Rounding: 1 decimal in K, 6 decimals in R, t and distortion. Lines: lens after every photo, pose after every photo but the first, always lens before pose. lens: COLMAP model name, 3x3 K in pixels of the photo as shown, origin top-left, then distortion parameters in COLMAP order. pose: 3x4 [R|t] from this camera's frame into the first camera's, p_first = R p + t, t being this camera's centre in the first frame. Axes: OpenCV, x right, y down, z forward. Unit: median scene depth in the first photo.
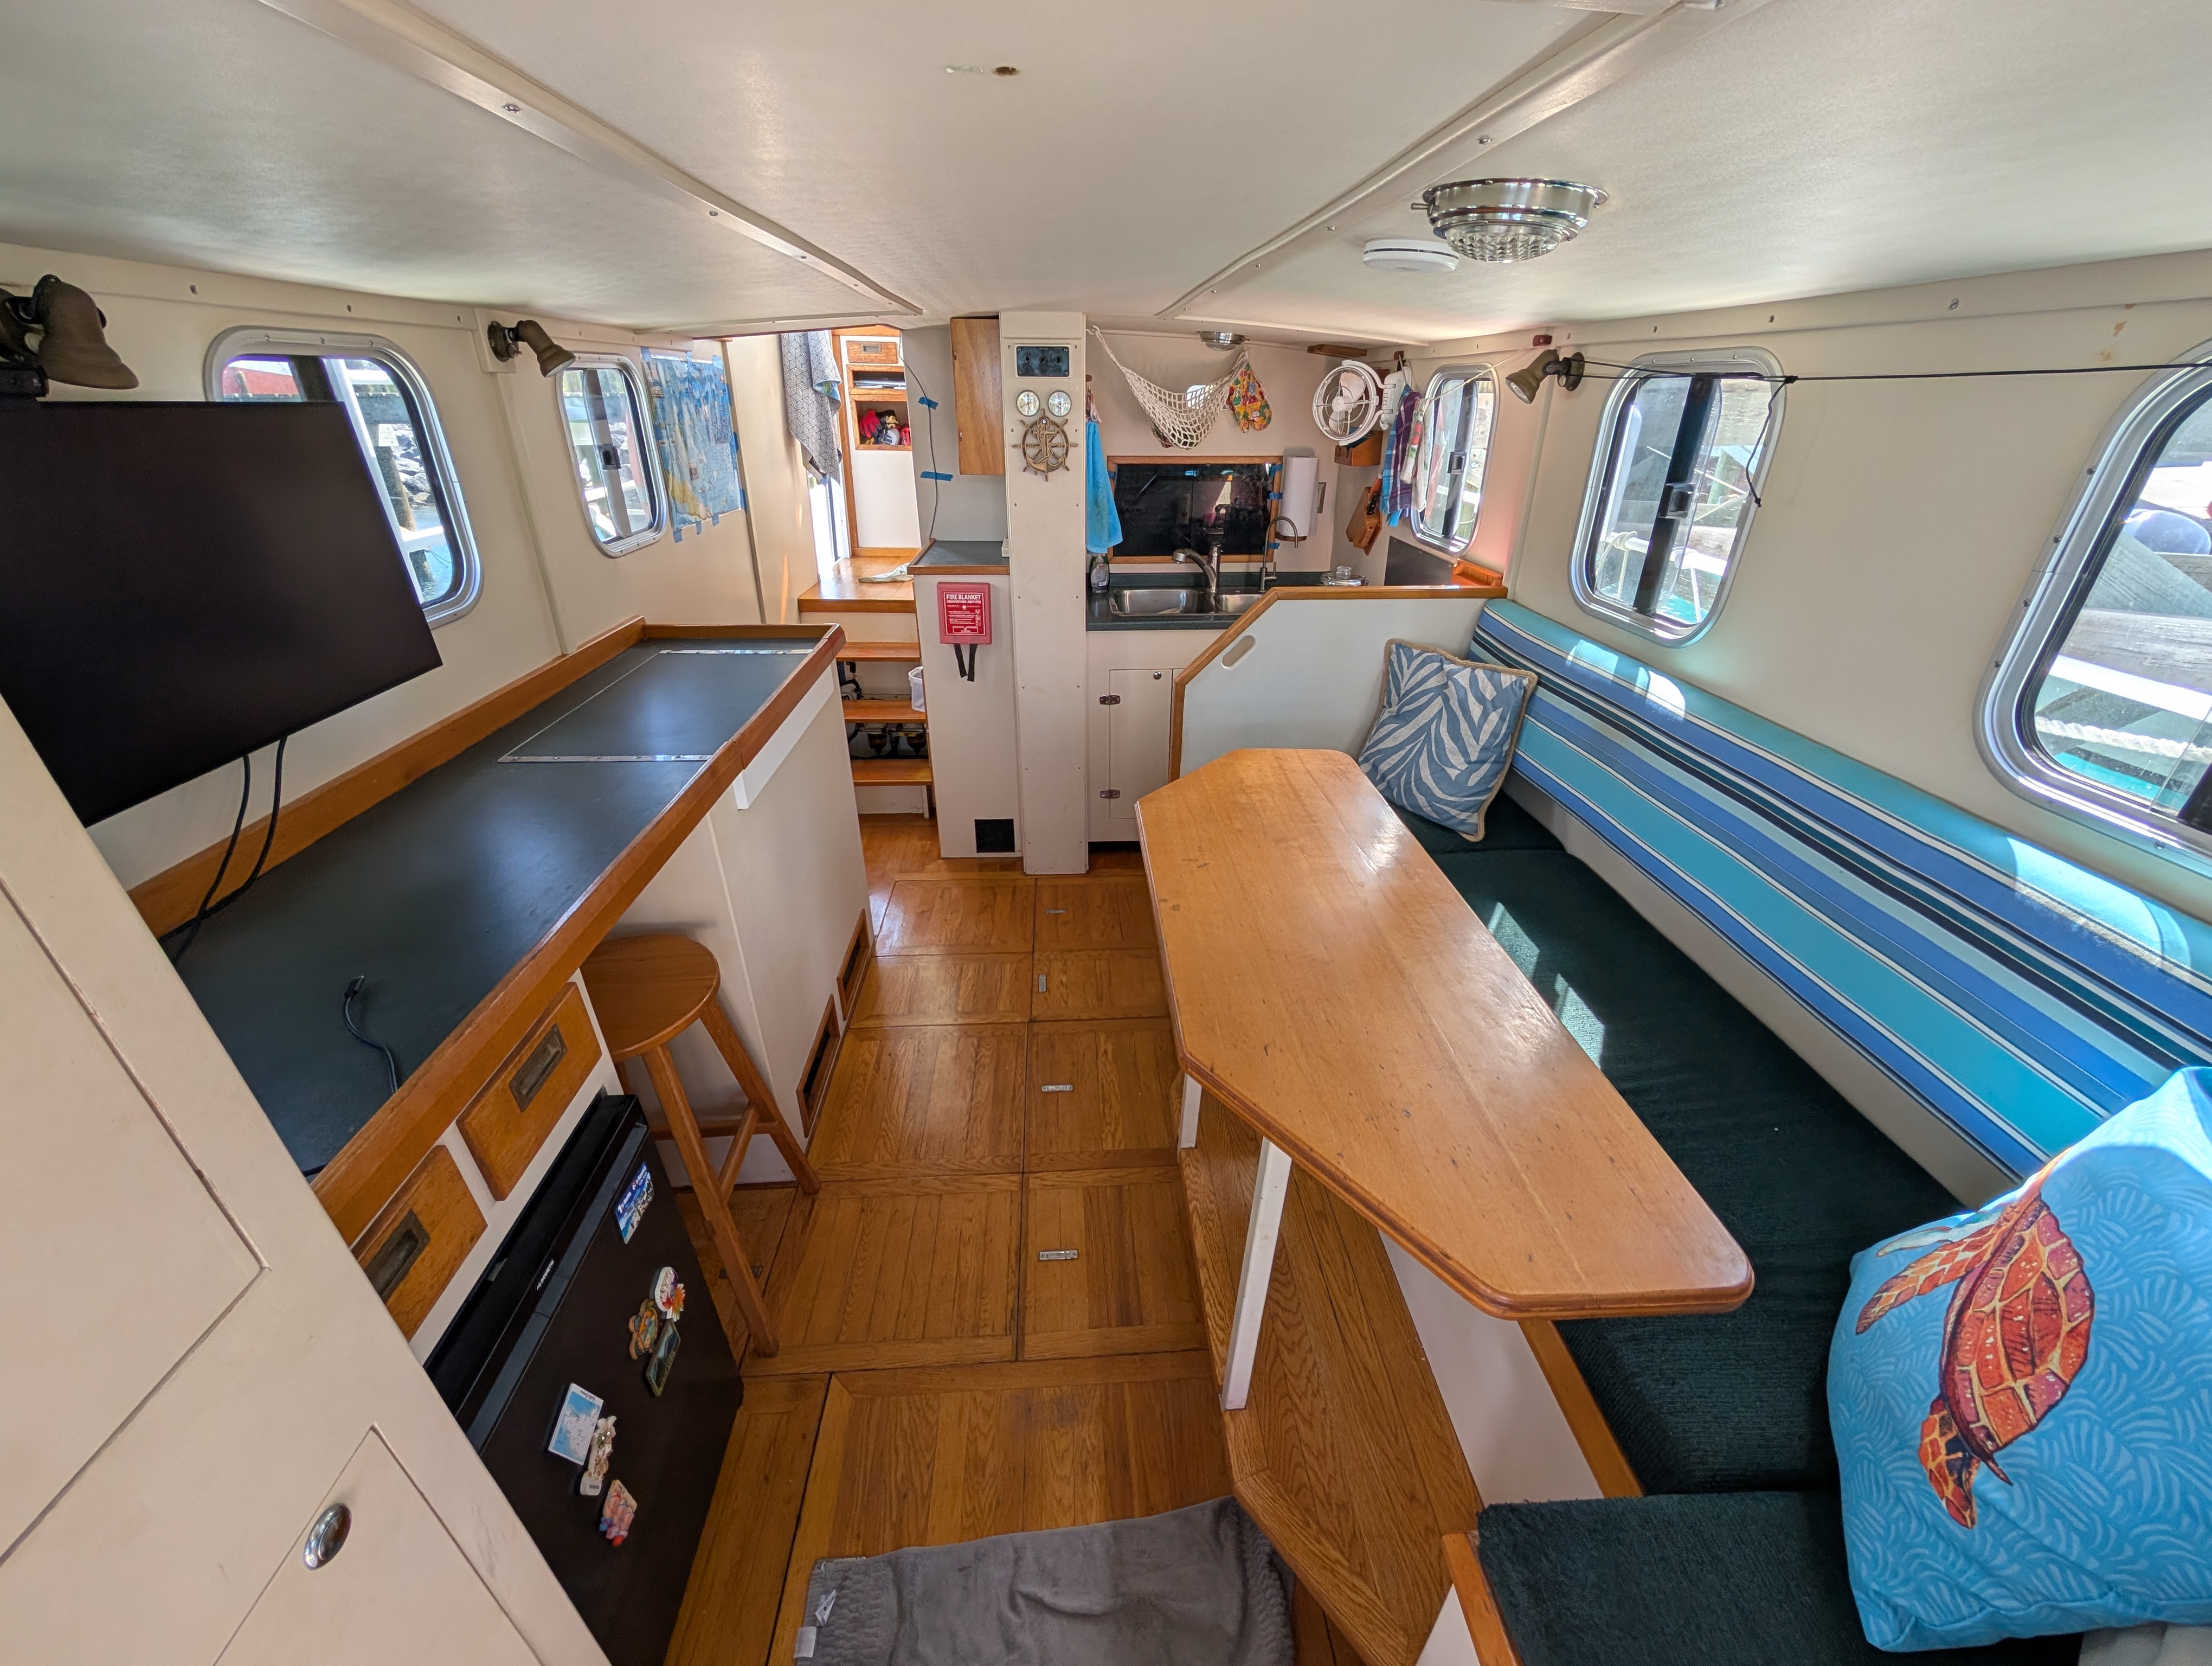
lens RADIAL K [[866.7, 0, 1104.9], [0, 866.7, 832.9], [0, 0, 1]] dist [0.000053, -0.000011]
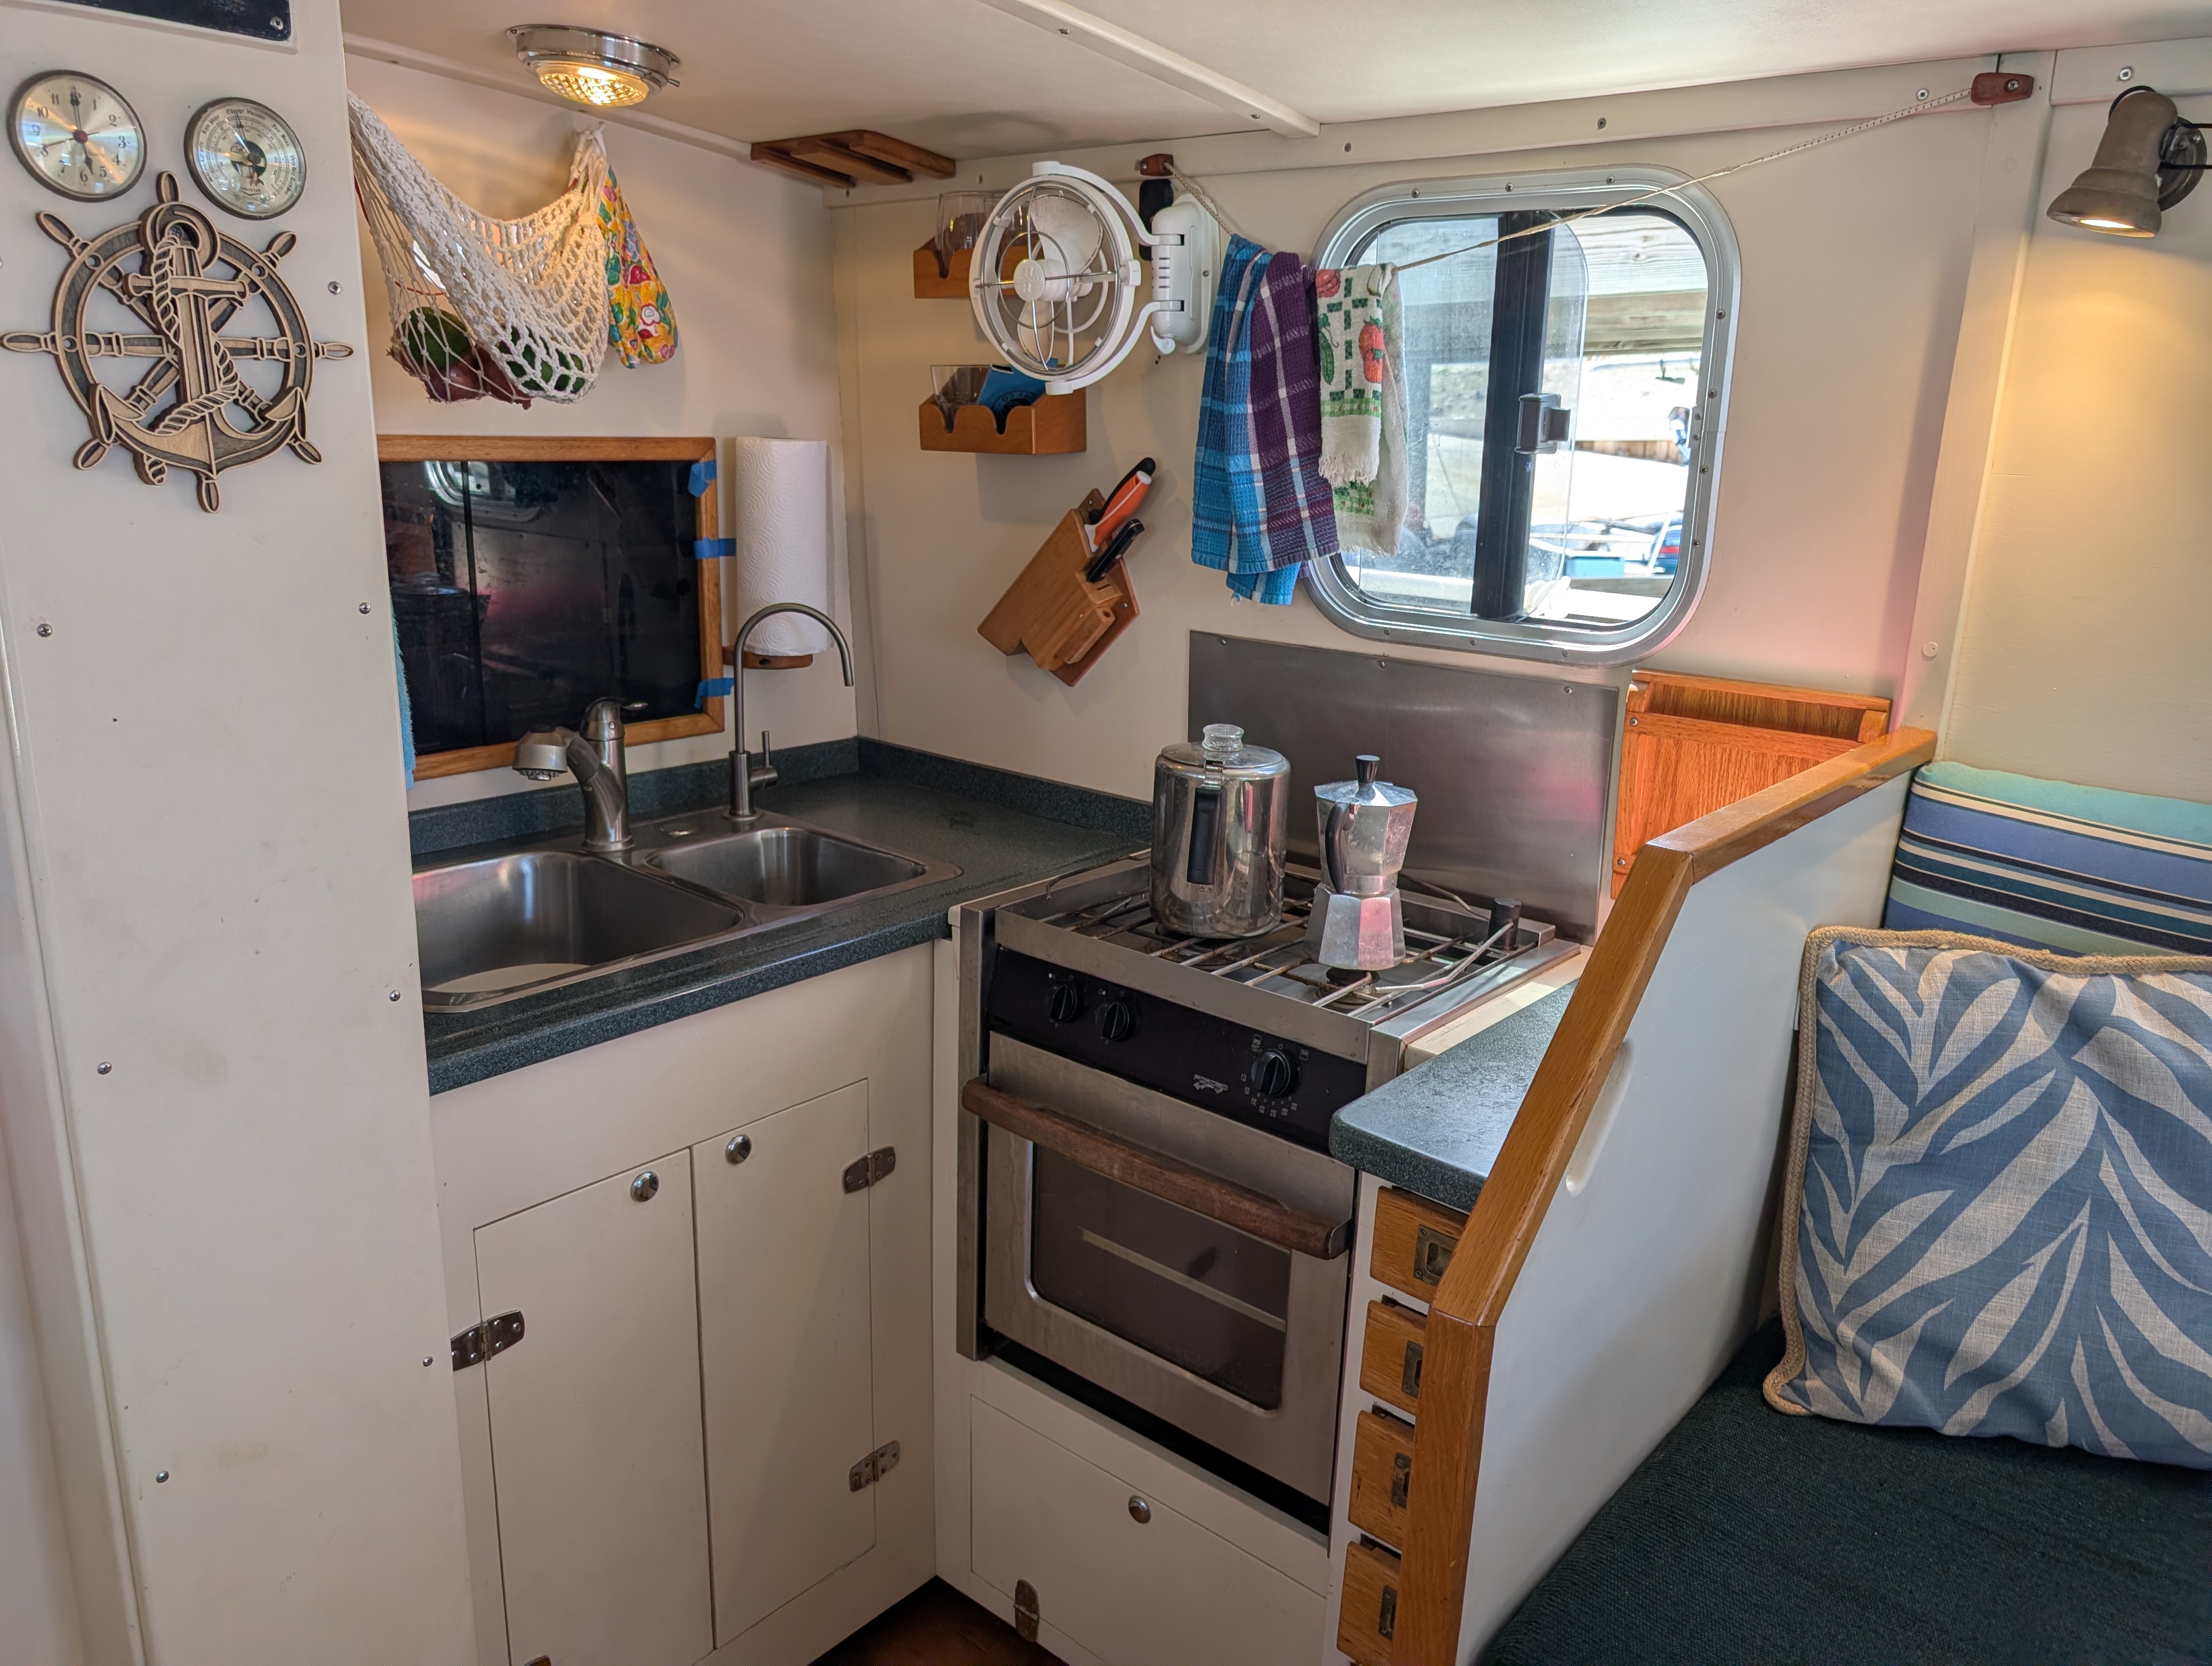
lens RADIAL K [[1605.7, 0, 1111.4], [0, 1605.7, 832.6], [0, 0, 1]] dist [0.006313, -0.010234]
pose [[0.686041, -0.169704, 0.707495, -0.205379], [0.306658, 0.949267, -0.069662, -0.241867], [-0.659780, 0.264750, 0.703277, 0.612433]]
